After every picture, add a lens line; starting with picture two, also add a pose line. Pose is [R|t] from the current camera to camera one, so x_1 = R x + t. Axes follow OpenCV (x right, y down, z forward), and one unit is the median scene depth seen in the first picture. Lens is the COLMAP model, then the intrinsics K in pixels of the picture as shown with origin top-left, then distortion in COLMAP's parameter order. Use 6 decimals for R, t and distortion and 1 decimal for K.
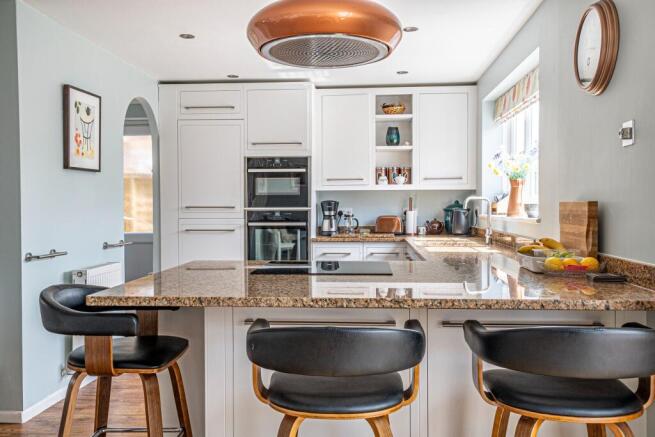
lens RADIAL K [[581.4, 0, 327.5], [0, 581.4, 218.5], [0, 0, 1]] dist [-0.007289, -0.011467]
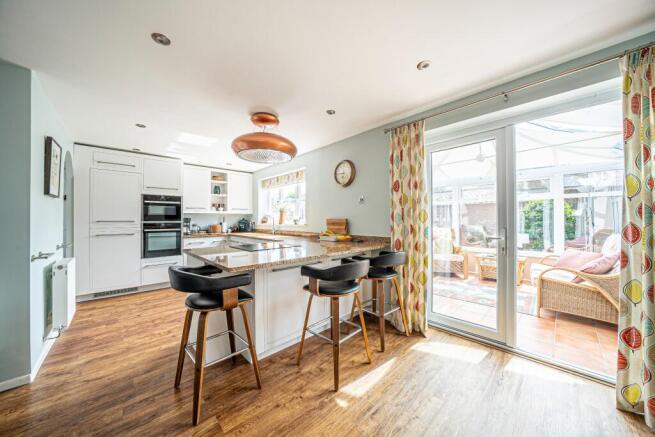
lens RADIAL K [[227.3, 0, 327.5], [0, 227.3, 218.5], [0, 0, 1]] dist [-0.015300, -0.000014]
pose [[0.672179, 0.005082, 0.740371, -0.272855], [0.016897, 0.999611, -0.022203, -0.002227], [-0.740196, 0.027434, 0.671831, 0.085433]]
